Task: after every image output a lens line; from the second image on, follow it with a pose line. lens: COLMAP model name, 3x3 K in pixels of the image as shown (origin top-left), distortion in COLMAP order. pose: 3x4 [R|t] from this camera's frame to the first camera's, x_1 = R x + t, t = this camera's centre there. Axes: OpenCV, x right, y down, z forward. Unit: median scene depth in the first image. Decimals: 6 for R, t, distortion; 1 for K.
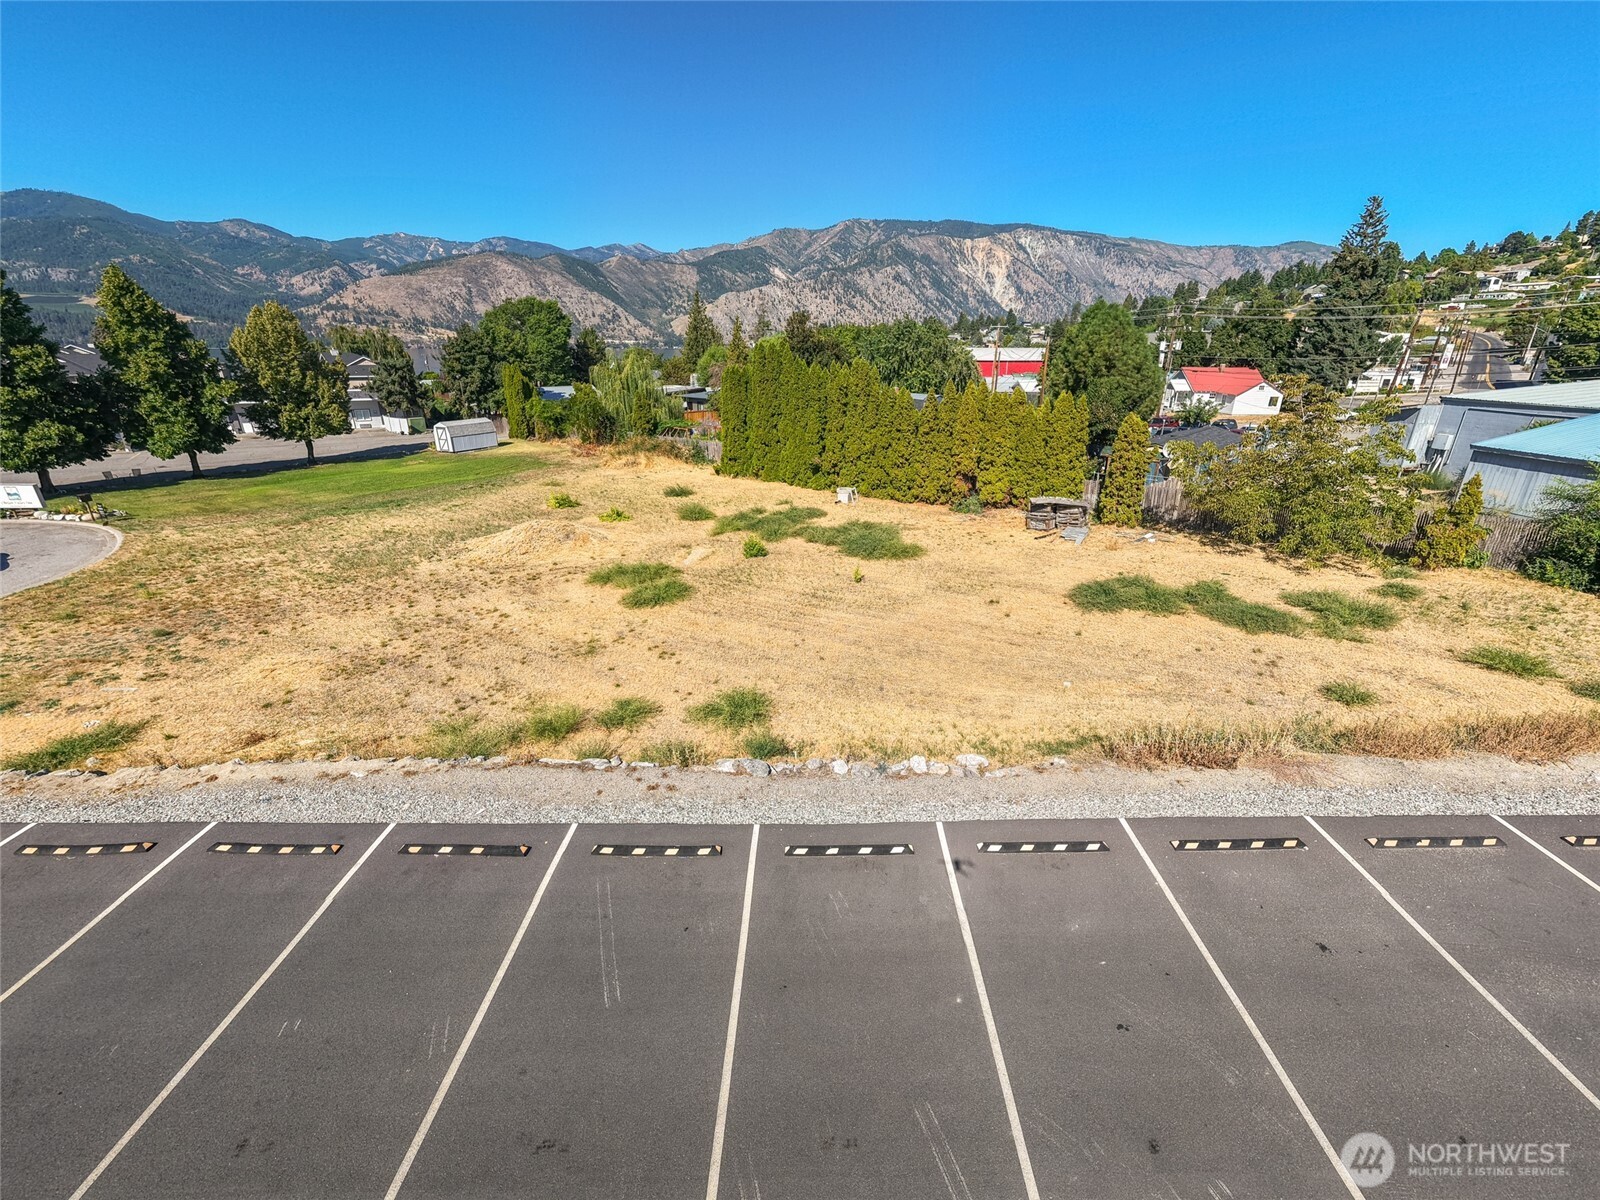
lens RADIAL K [[1139.5, 0, 798.8], [0, 1139.5, 593.7], [0, 0, 1]] dist [-0.002590, -0.008856]
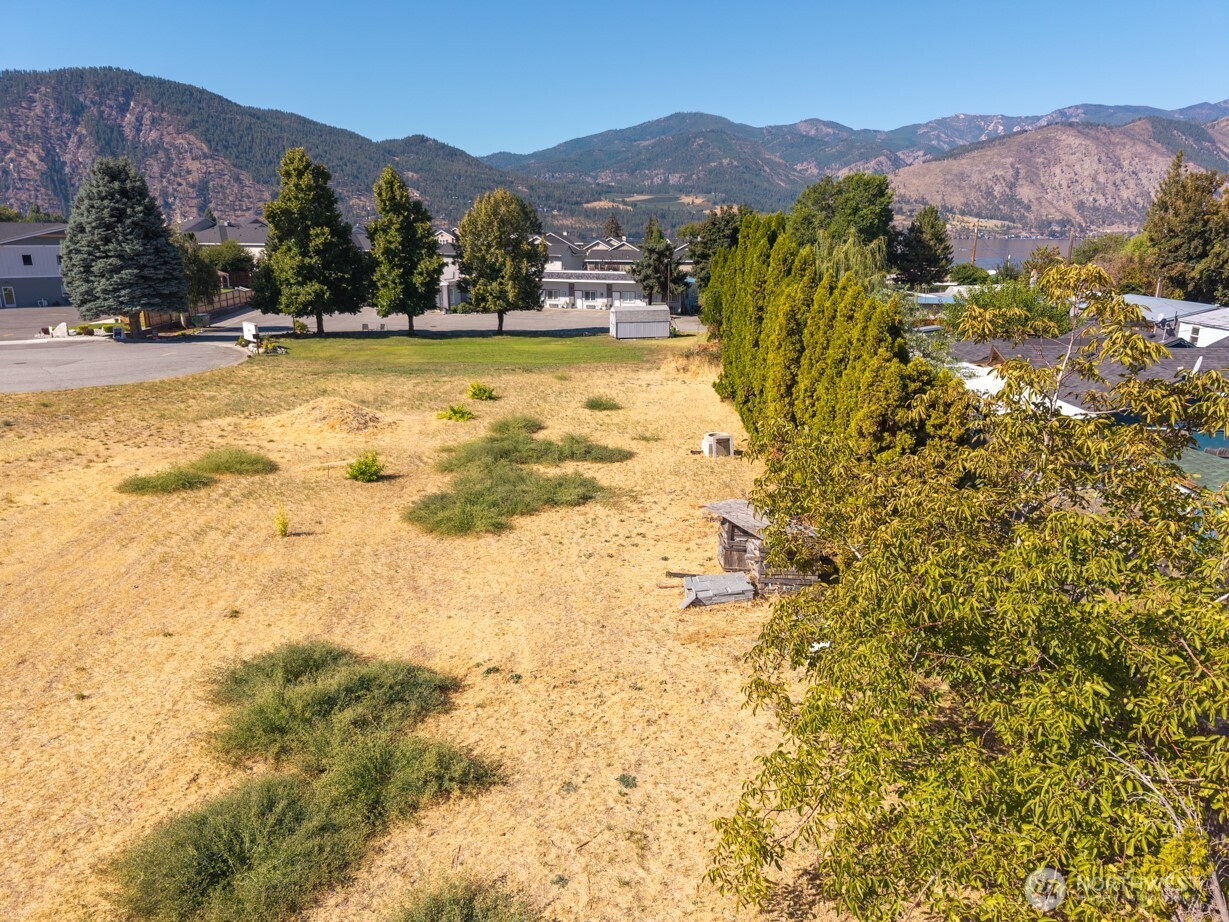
lens RADIAL K [[875.3, 0, 658.6], [0, 875.3, 467.9], [0, 0, 1]] dist [-0.002590, -0.008856]
pose [[0.381779, 0.233395, -0.894300, 0.316255], [-0.205243, 0.964841, 0.164186, -0.122288], [0.901177, 0.120866, 0.416258, 0.606940]]
